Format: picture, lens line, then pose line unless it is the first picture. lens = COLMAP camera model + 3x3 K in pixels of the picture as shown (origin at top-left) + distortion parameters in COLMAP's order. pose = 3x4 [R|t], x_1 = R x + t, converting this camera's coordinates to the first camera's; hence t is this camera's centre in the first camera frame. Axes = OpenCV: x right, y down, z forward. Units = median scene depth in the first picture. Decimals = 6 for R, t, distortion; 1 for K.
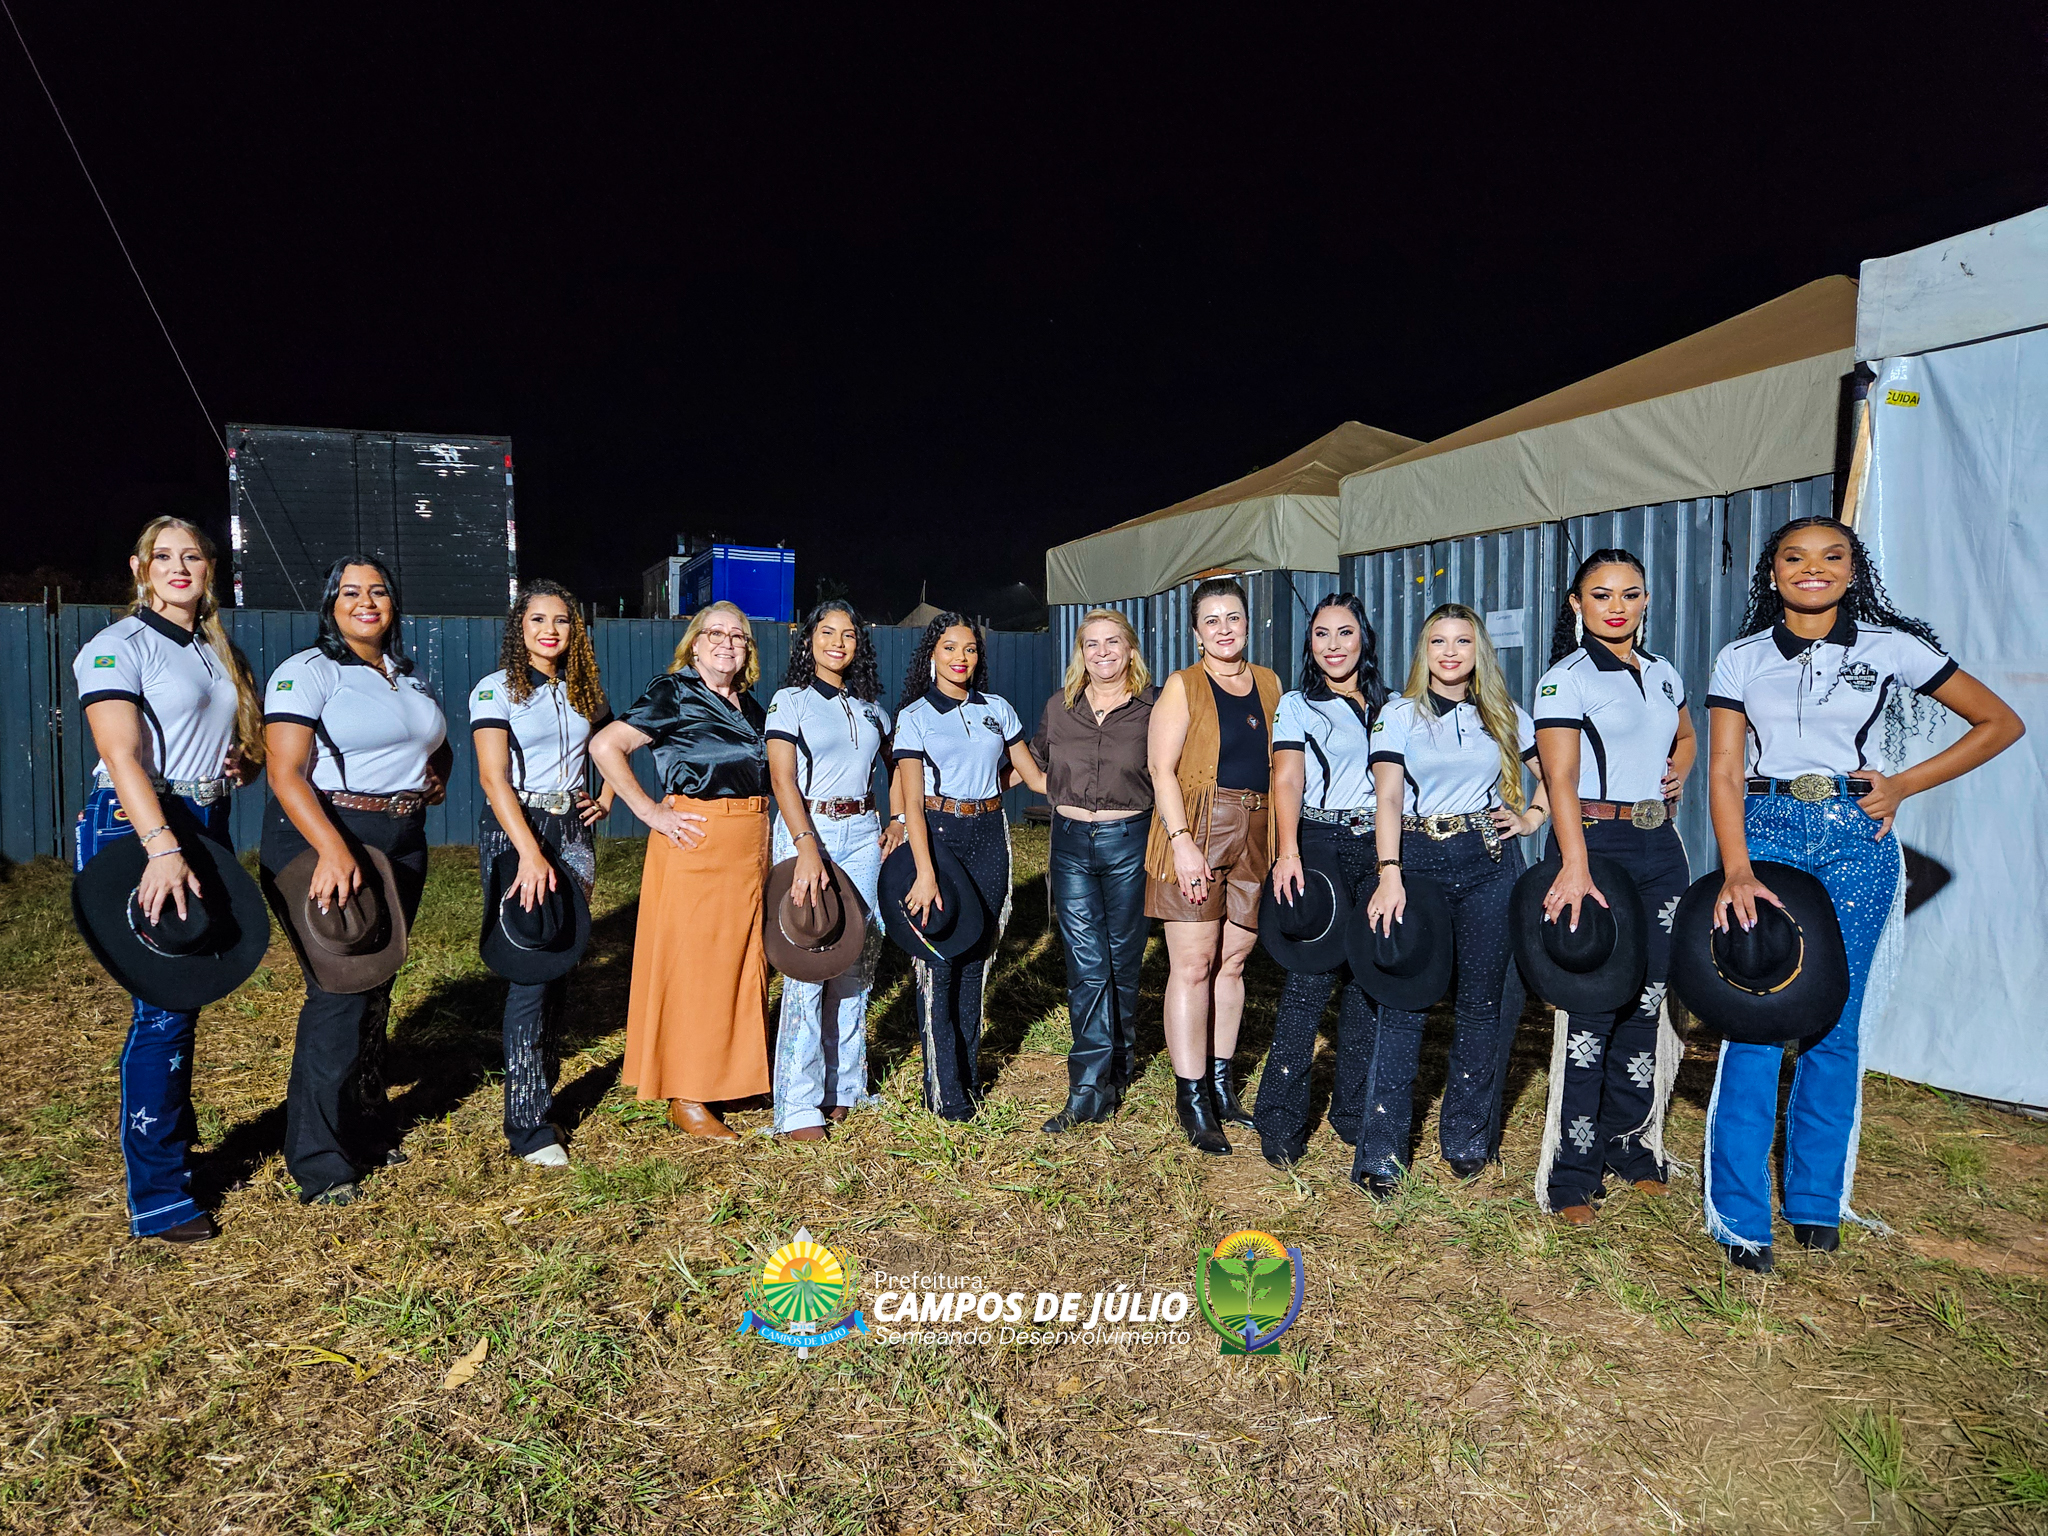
lens RADIAL K [[1375.2, 0, 1024.0], [0, 1375.2, 768.0], [0, 0, 1]] dist [0.055575, -0.038445]
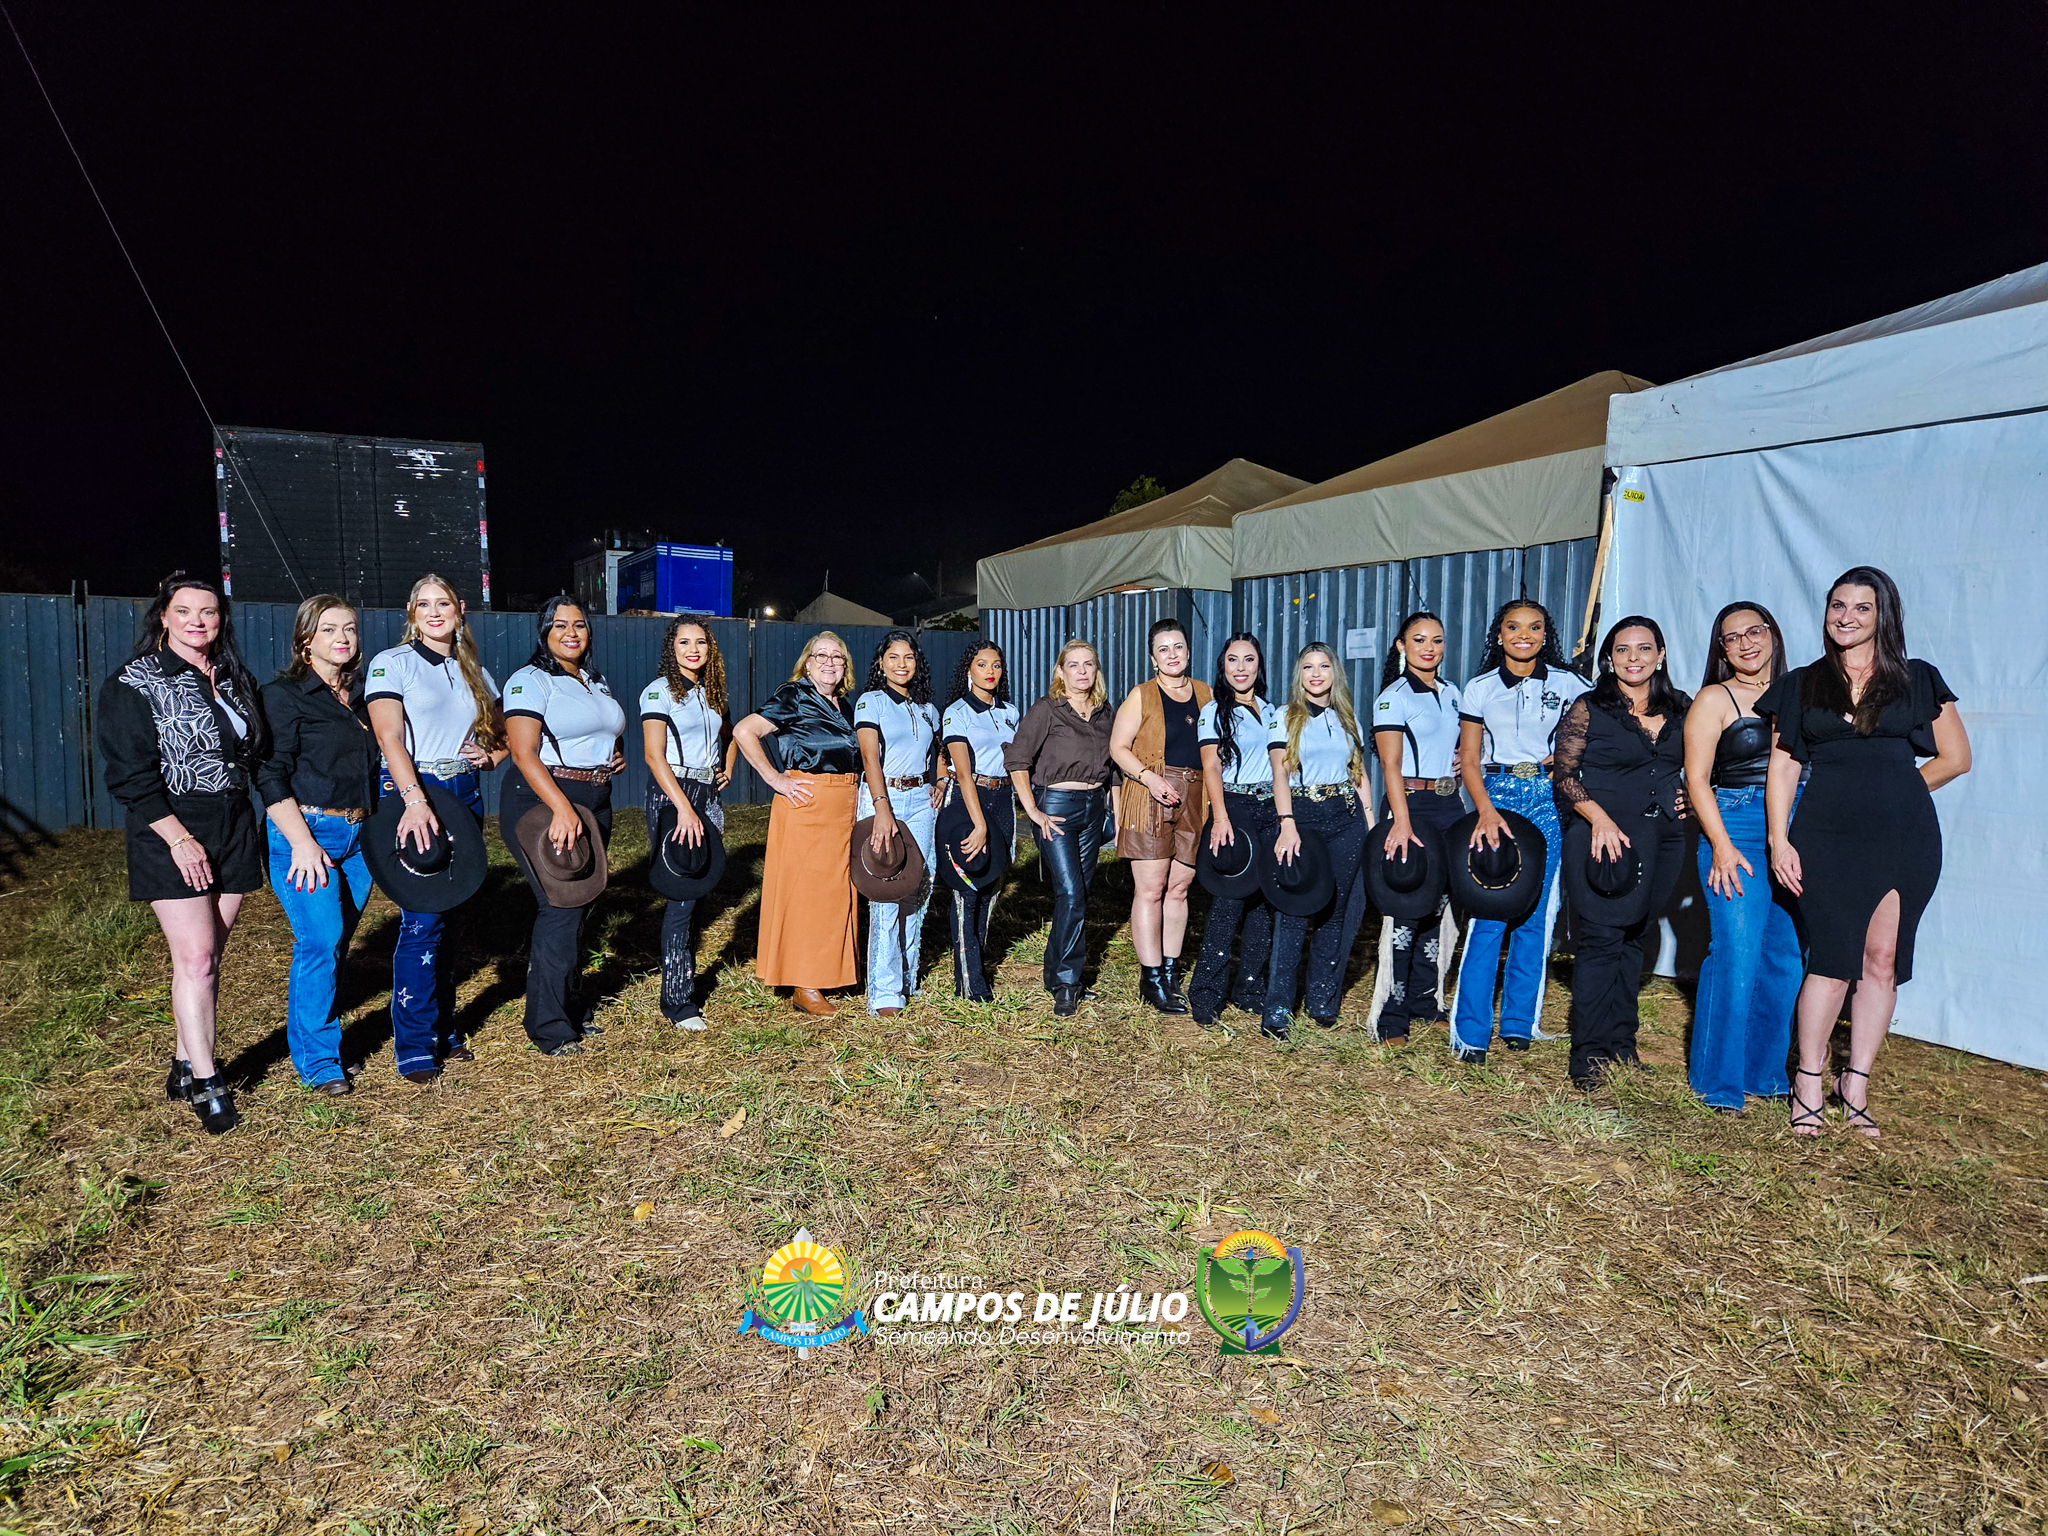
lens RADIAL K [[1485.2, 0, 1019.1], [0, 1485.2, 823.8], [0, 0, 1]] dist [0.031013, -0.001375]
pose [[0.993165, -0.000301, 0.116718, -0.175737], [-0.005618, 0.998714, 0.050381, -0.002982], [-0.116583, -0.050692, 0.991886, -0.463087]]
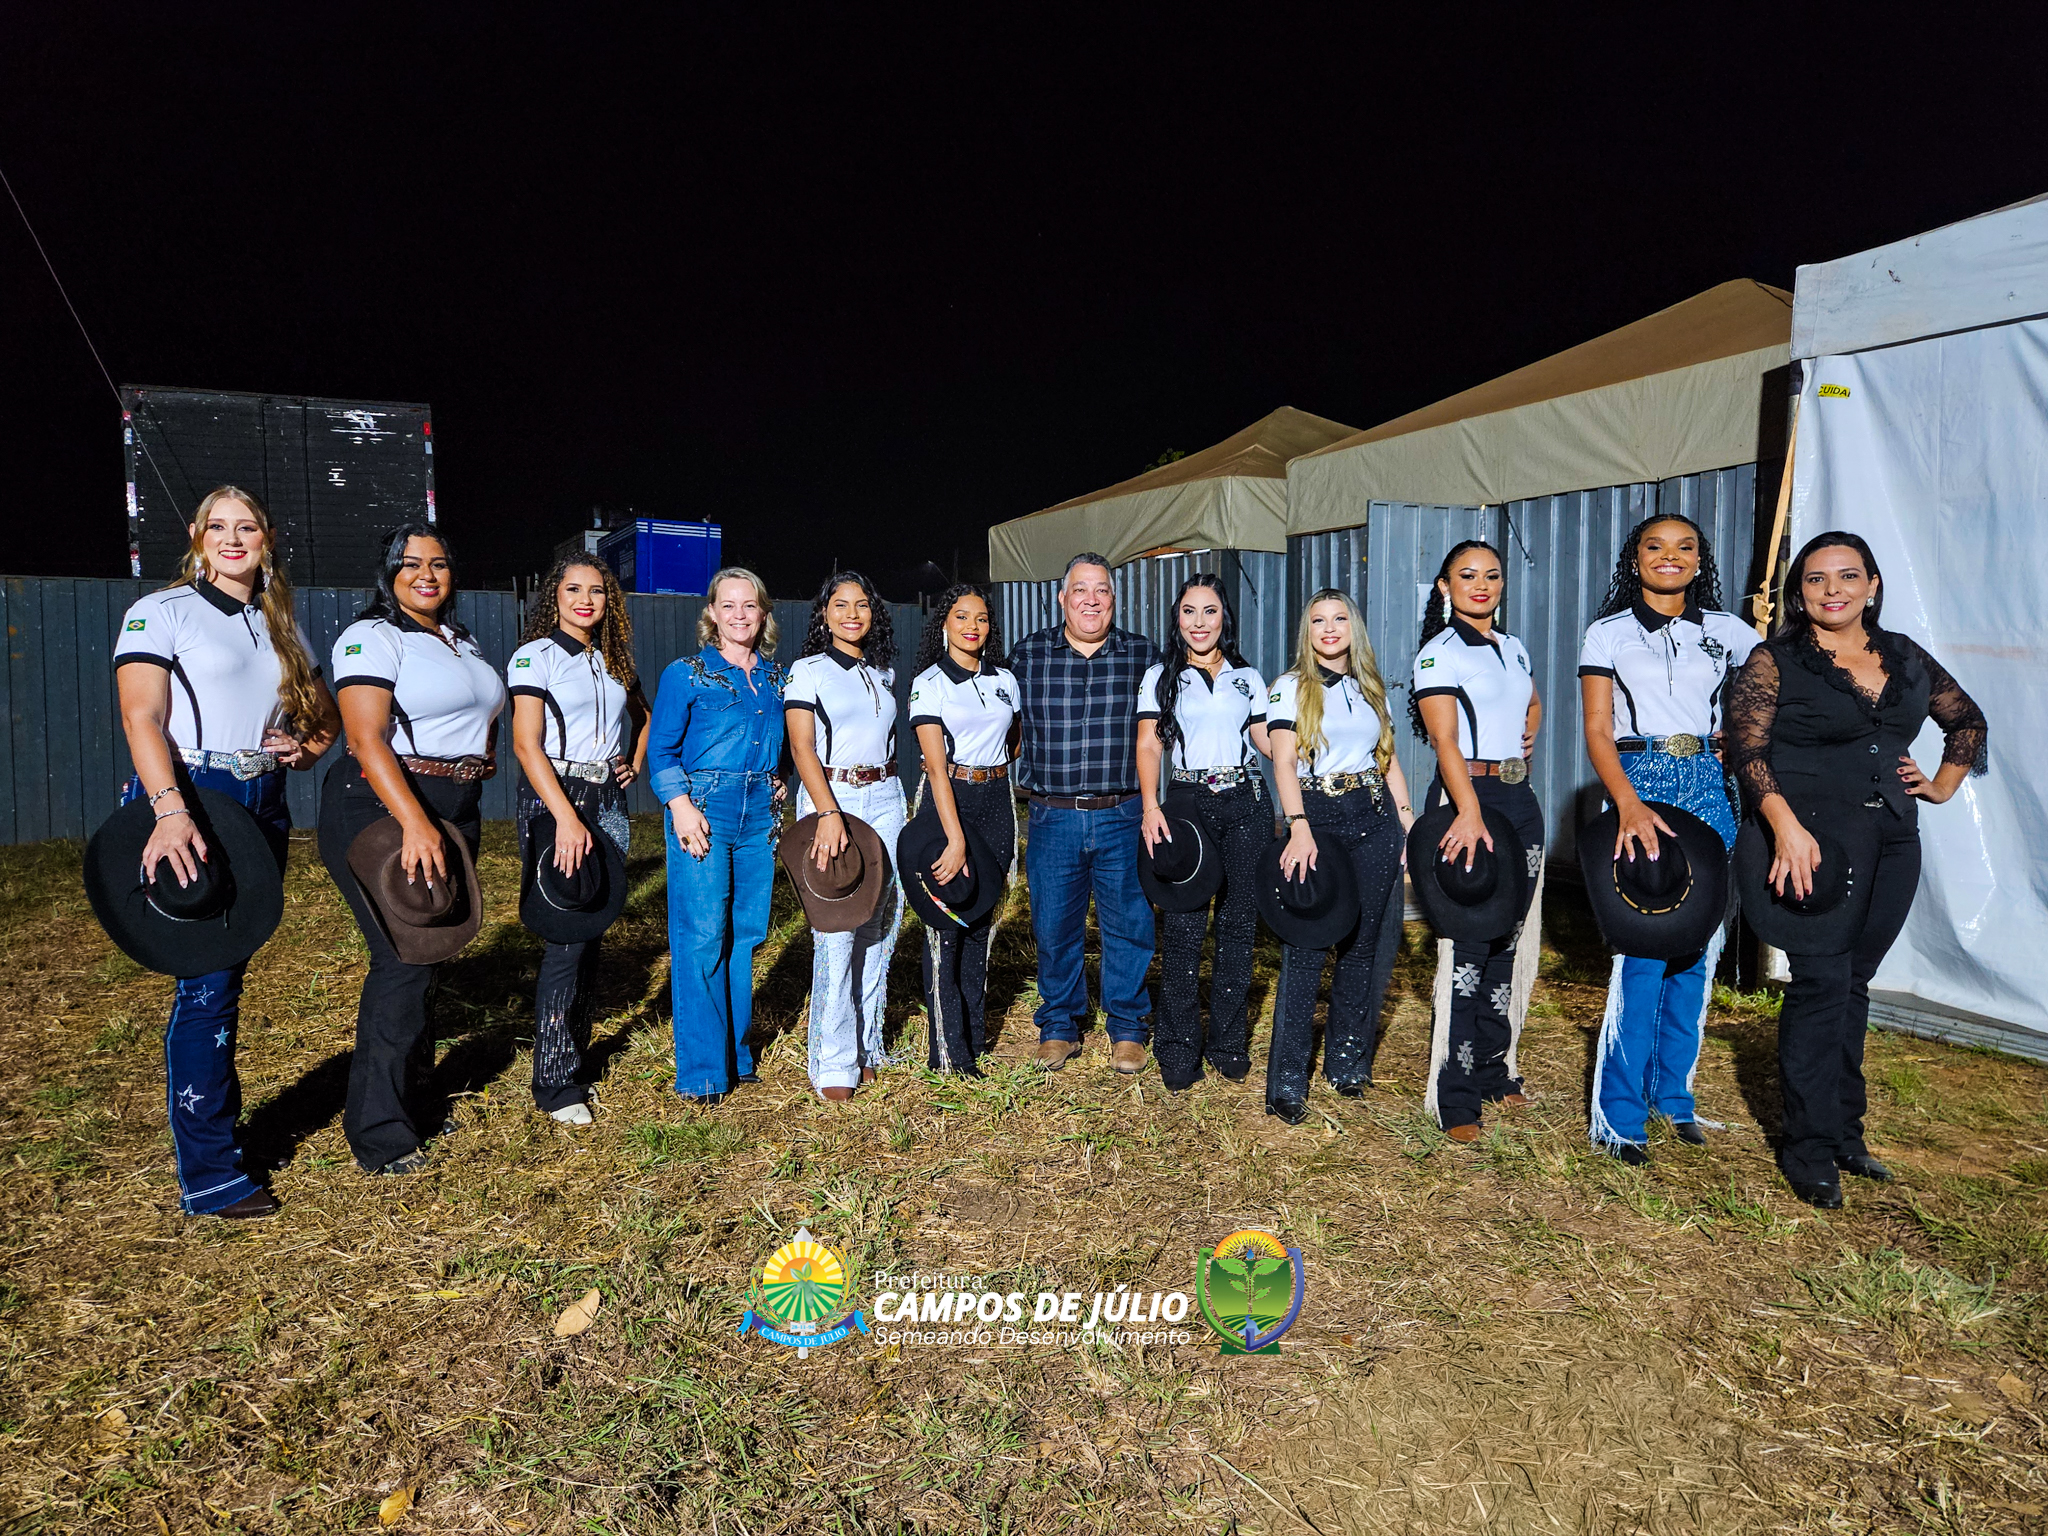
lens RADIAL K [[1382.3, 0, 1024.0], [0, 1382.3, 768.0], [0, 0, 1]] dist [0.061084, -0.042692]
pose [[0.994817, -0.006941, 0.101449, -0.117049], [0.005707, 0.999906, 0.012453, 0.010858], [-0.101526, -0.011809, 0.994763, -0.032840]]
